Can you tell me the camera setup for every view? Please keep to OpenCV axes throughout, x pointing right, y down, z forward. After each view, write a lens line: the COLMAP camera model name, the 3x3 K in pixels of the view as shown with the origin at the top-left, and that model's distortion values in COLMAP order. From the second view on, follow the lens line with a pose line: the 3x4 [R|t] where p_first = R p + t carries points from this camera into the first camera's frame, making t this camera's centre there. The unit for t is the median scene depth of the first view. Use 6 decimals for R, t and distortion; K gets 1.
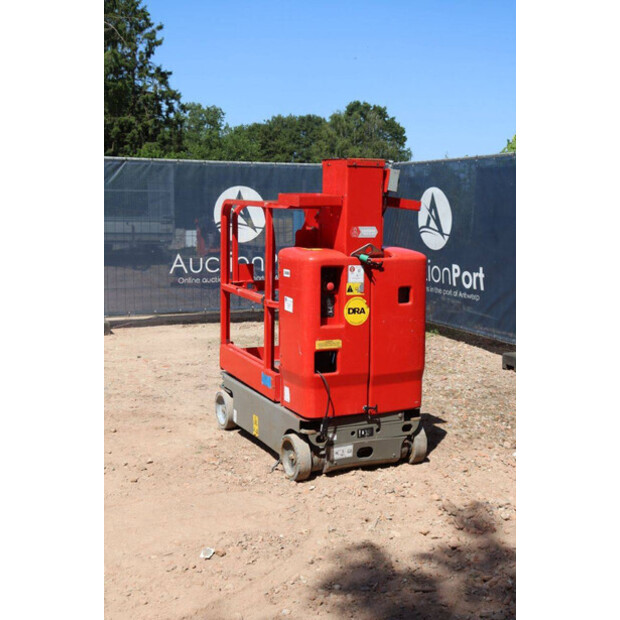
lens RADIAL K [[772.1, 0, 289.6], [0, 772.1, 309.0], [0, 0, 1]] dist [-0.004217, -0.011382]
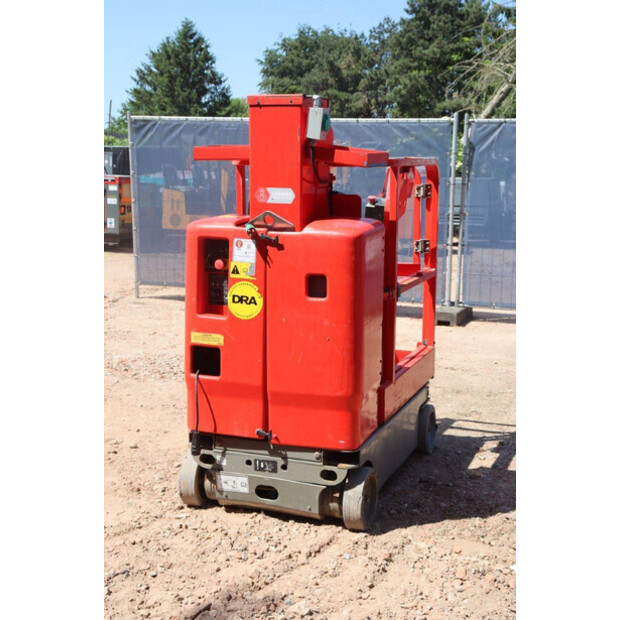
lens RADIAL K [[858.2, 0, 310.0], [0, 858.2, 310.0], [0, 0, 1]] dist [0.031047, 0.061278]
pose [[0.723837, 0.106147, -0.681758, 0.686505], [-0.100699, 0.993767, 0.047811, -0.033383], [0.682583, 0.034045, 0.730014, 0.425934]]
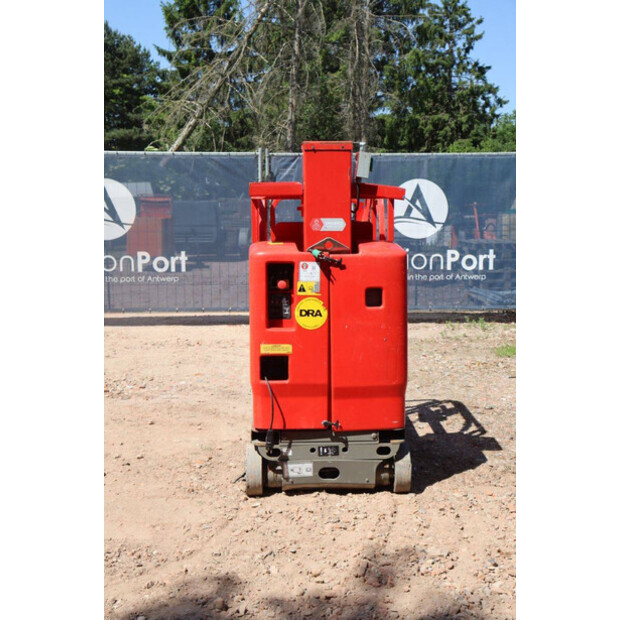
lens RADIAL K [[772.1, 0, 289.6], [0, 772.1, 309.0], [0, 0, 1]] dist [-0.004217, -0.011382]
pose [[0.923805, 0.037958, -0.380976, 0.393828], [-0.036751, 0.999270, 0.010446, -0.010543], [0.381095, 0.004351, 0.924526, 0.165222]]
